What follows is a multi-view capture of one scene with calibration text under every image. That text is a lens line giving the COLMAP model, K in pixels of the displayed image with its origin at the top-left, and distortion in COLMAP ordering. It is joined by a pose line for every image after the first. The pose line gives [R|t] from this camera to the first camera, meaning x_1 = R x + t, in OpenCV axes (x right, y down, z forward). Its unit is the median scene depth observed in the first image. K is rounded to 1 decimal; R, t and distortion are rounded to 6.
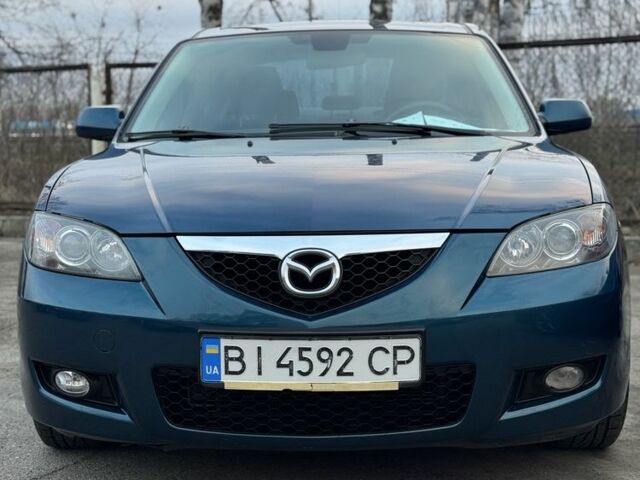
lens RADIAL K [[1179.8, 0, 318.4], [0, 1179.8, 256.4], [0, 0, 1]] dist [0.197829, -0.054305]
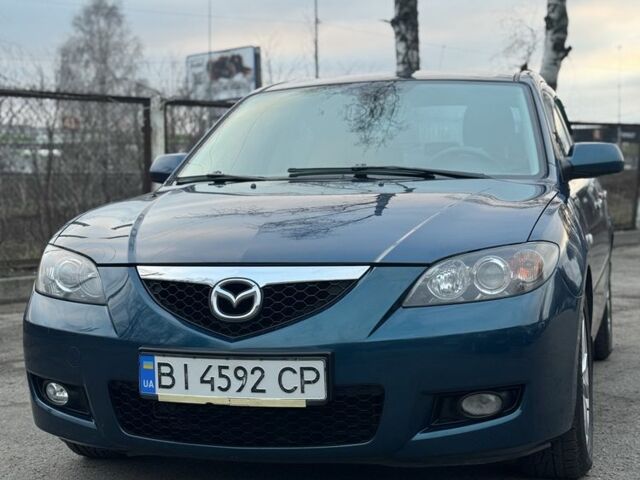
lens RADIAL K [[1179.8, 0, 318.4], [0, 1179.8, 256.4], [0, 0, 1]] dist [0.197829, -0.054305]
pose [[0.974462, 0.011321, -0.224267, 0.322568], [-0.020195, 0.999099, -0.037316, 0.013303], [0.223642, 0.040892, 0.973813, -0.075742]]
